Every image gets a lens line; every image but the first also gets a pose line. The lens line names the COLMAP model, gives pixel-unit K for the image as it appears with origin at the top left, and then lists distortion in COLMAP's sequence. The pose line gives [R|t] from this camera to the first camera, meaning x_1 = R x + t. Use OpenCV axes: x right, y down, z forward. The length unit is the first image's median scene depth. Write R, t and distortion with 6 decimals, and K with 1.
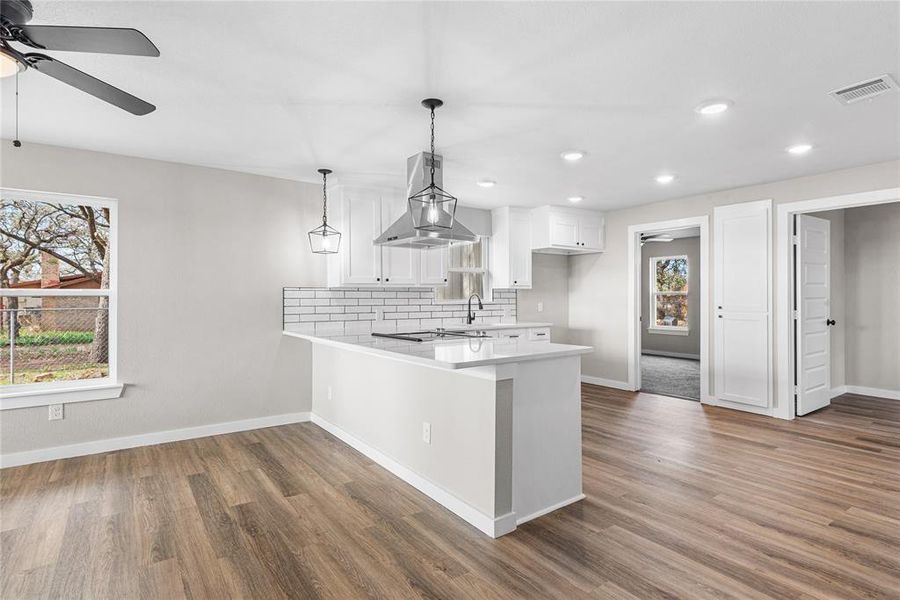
lens RADIAL K [[455.3, 0, 455.3], [0, 455.3, 293.0], [0, 0, 1]] dist [0.000313, 0.000323]
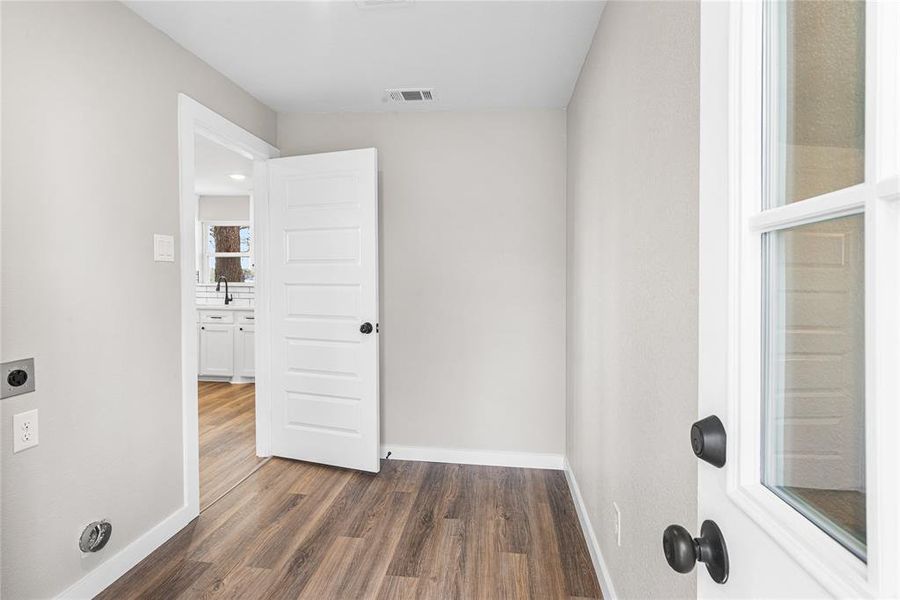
lens RADIAL K [[455.3, 0, 455.3], [0, 455.3, 293.0], [0, 0, 1]] dist [0.000313, 0.000323]
pose [[0.739410, 0.030369, -0.672570, 1.461233], [-0.012513, 0.999429, 0.031371, -0.000249], [0.673139, -0.014780, 0.739369, 0.712009]]
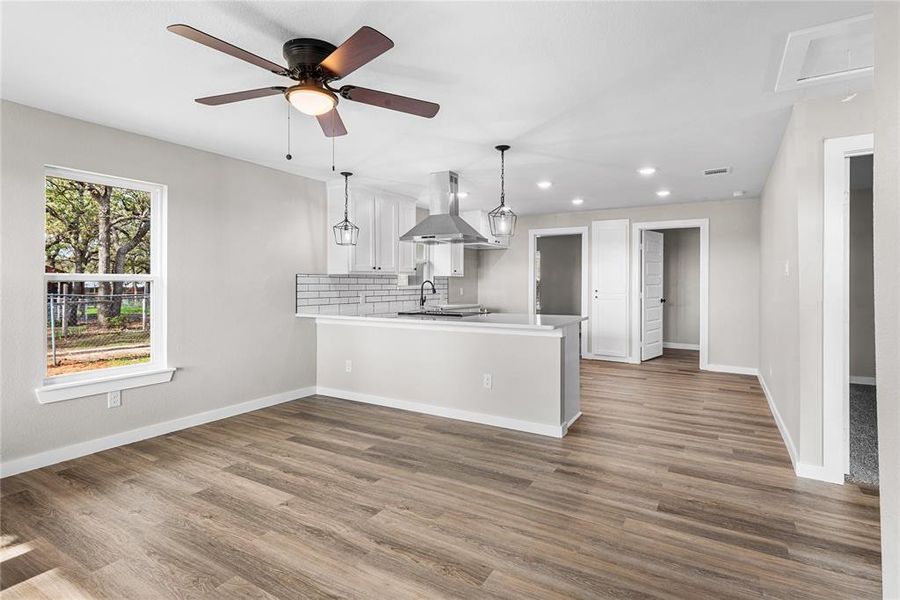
lens RADIAL K [[441.5, 0, 453.2], [0, 441.5, 281.8], [0, 0, 1]] dist [0.001808, 0.000275]
pose [[0.919238, 0.004194, 0.393681, -0.442242], [-0.006680, 0.999965, 0.004945, -0.001413], [-0.393647, -0.007176, 0.919234, -0.125700]]
